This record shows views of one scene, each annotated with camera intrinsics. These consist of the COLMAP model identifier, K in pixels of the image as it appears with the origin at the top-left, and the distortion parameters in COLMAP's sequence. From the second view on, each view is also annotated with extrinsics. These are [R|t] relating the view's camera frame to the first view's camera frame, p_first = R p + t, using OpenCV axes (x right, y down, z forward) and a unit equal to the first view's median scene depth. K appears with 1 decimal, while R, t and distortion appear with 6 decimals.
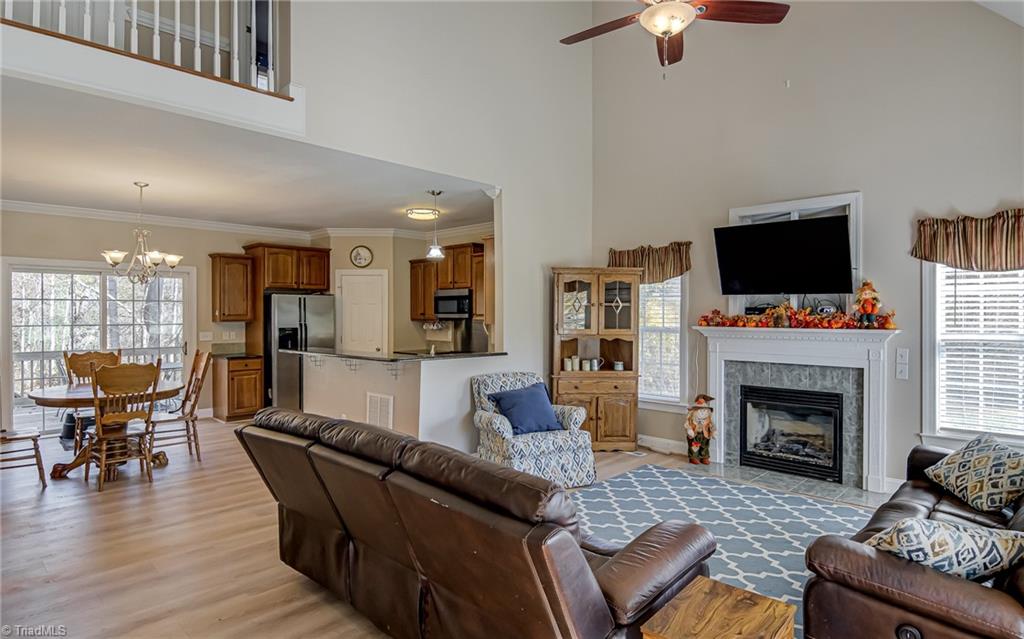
lens RADIAL K [[564.1, 0, 512.0], [0, 564.1, 319.5], [0, 0, 1]] dist [0.002114, -0.017775]
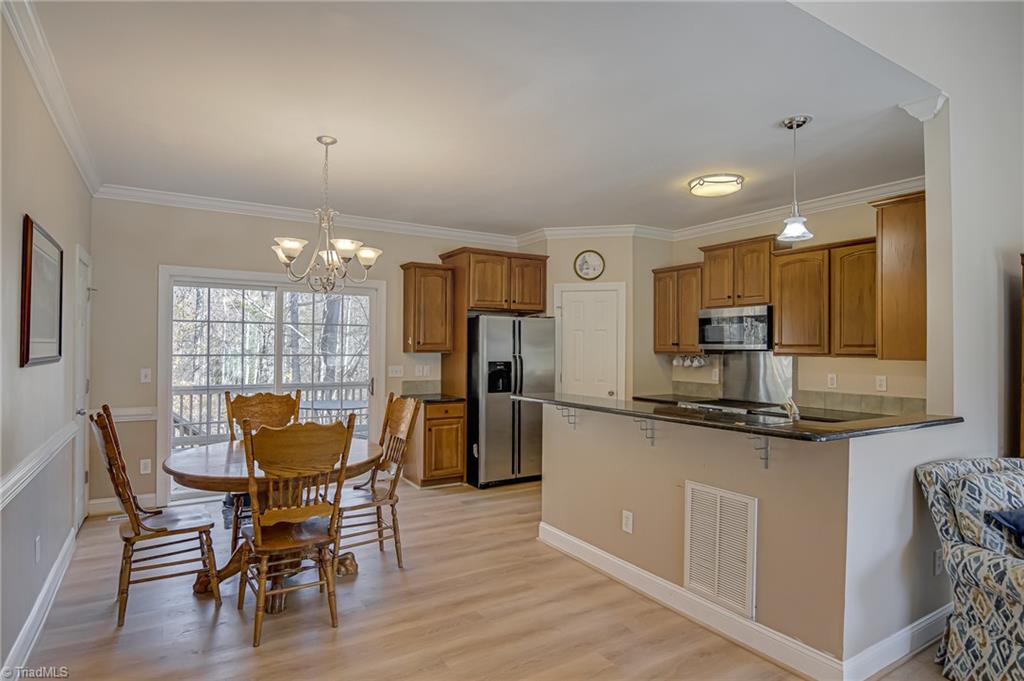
lens RADIAL K [[545.4, 0, 500.0], [0, 545.4, 340.9], [0, 0, 1]] dist [-0.003423, -0.000405]
pose [[0.966106, 0.003382, -0.258124, -0.219343], [-0.009488, 0.999704, -0.022412, 0.004008], [0.257971, 0.024102, 0.965852, 0.324727]]
